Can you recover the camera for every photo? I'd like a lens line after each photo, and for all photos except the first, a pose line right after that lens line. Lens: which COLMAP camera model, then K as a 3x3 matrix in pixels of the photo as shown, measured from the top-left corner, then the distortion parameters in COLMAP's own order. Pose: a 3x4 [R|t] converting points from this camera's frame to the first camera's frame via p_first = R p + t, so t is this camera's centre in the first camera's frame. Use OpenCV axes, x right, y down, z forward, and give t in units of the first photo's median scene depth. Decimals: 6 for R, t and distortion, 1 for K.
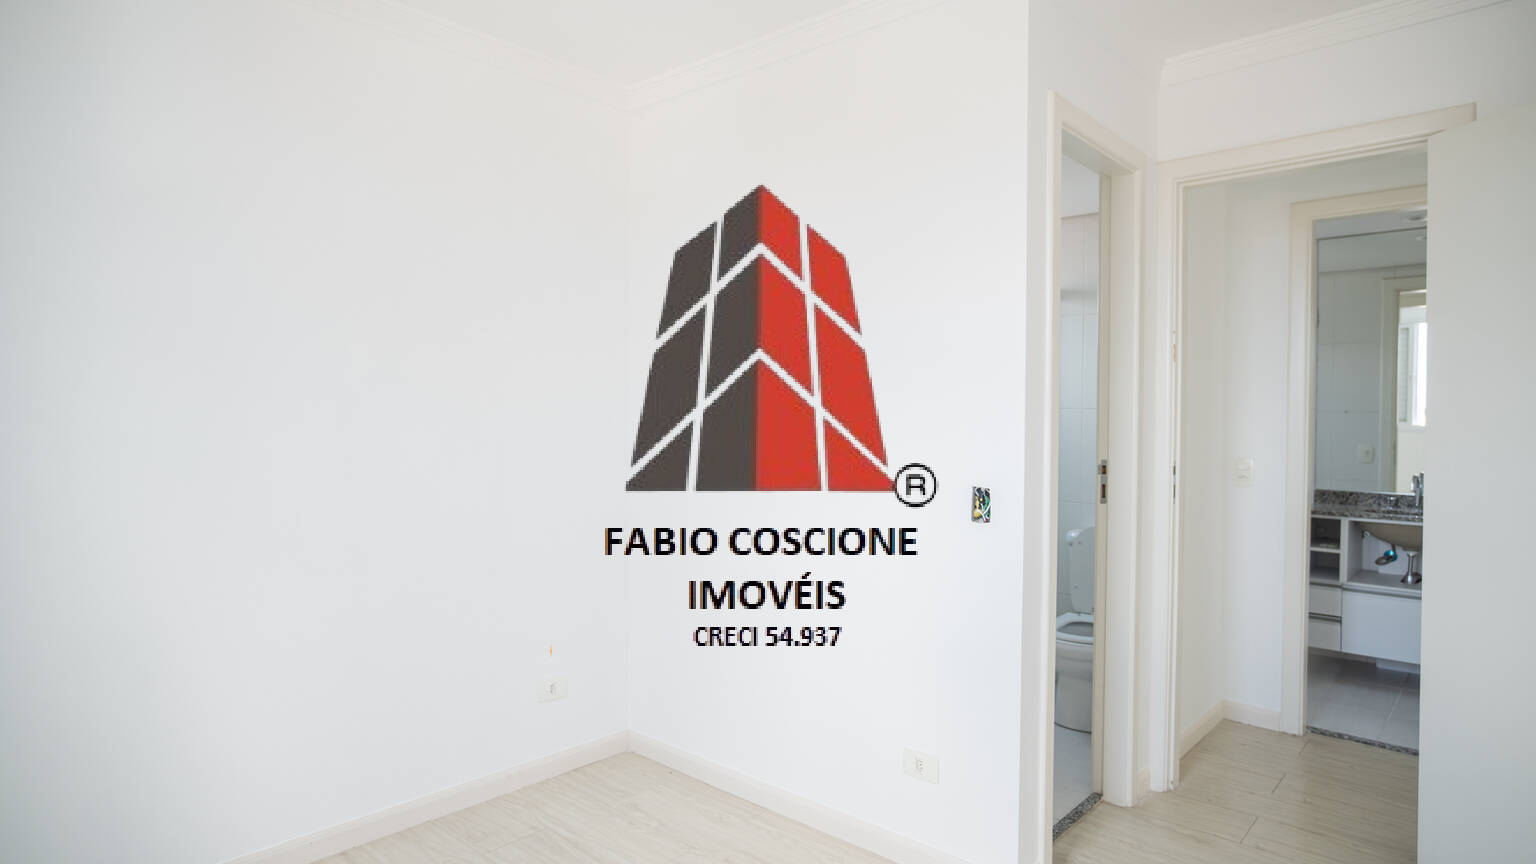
lens RADIAL K [[875.8, 0, 766.9], [0, 875.8, 432.2], [0, 0, 1]] dist [-0.025803, 0.022876]
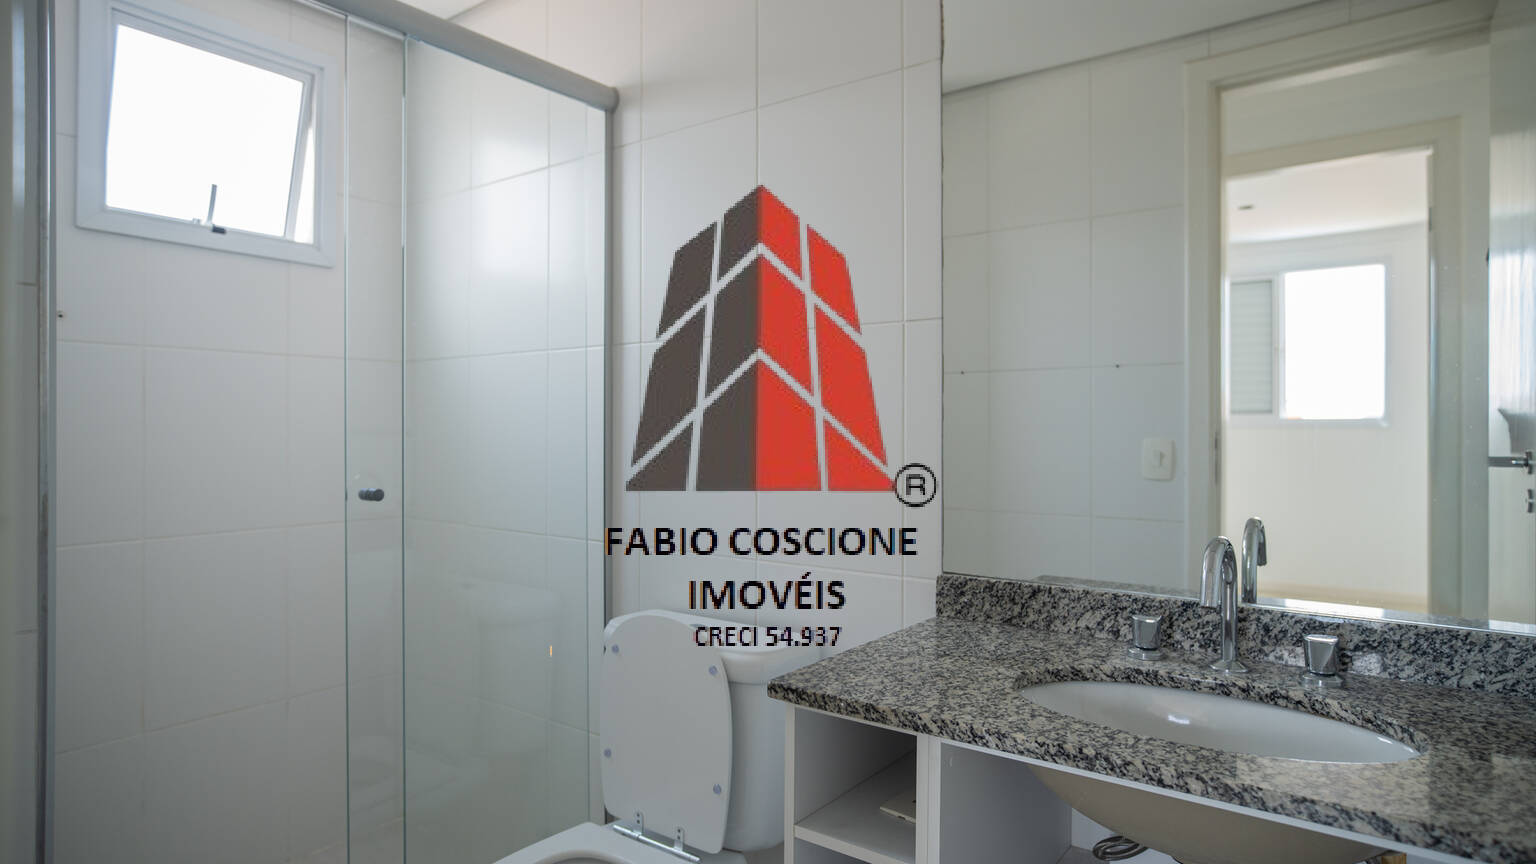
lens RADIAL K [[875.8, 0, 768.7], [0, 875.8, 432.8], [0, 0, 1]] dist [-0.025803, 0.022876]
pose [[0.995499, -0.001236, 0.094764, 0.545645], [0.002194, 0.999947, -0.010015, 0.018585], [-0.094746, 0.010178, 0.995449, 0.700351]]
